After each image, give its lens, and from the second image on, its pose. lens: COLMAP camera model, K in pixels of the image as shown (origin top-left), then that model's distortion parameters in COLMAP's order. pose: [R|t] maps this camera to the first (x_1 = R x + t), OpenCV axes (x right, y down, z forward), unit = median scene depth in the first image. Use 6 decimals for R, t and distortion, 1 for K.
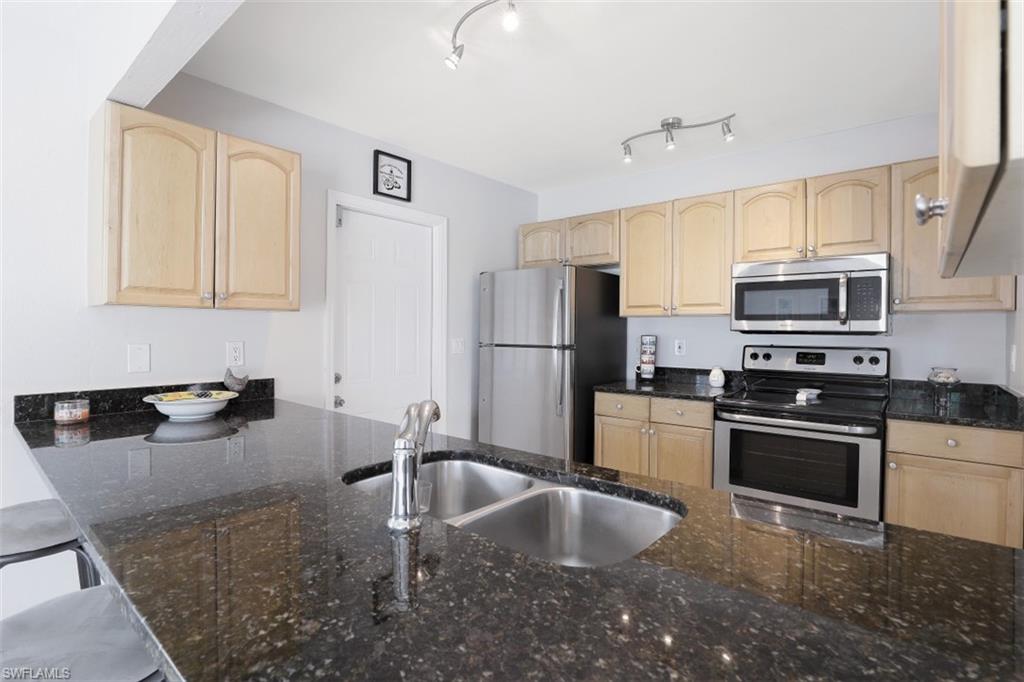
lens RADIAL K [[499.5, 0, 509.5], [0, 499.5, 333.2], [0, 0, 1]] dist [-0.022379, 0.000636]
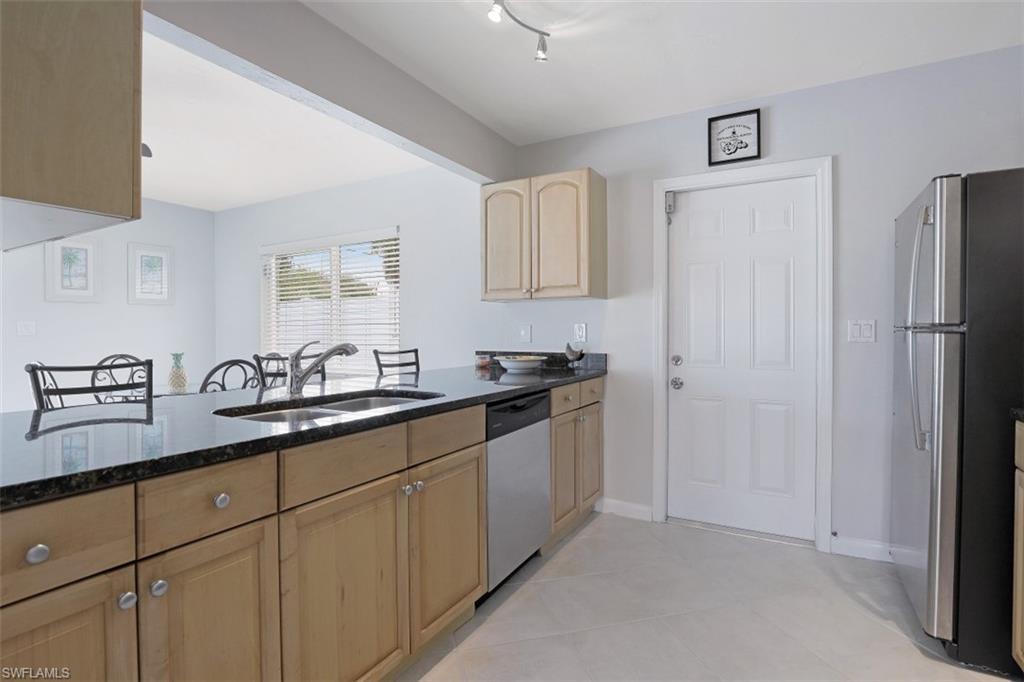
lens RADIAL K [[499.5, 0, 516.7], [0, 499.5, 332.5], [0, 0, 1]] dist [-0.022379, 0.000636]
pose [[0.198745, -0.004884, -0.980039, 0.598802], [0.000759, 0.999988, -0.004830, 0.038896], [0.980051, 0.000216, 0.198747, 0.483346]]
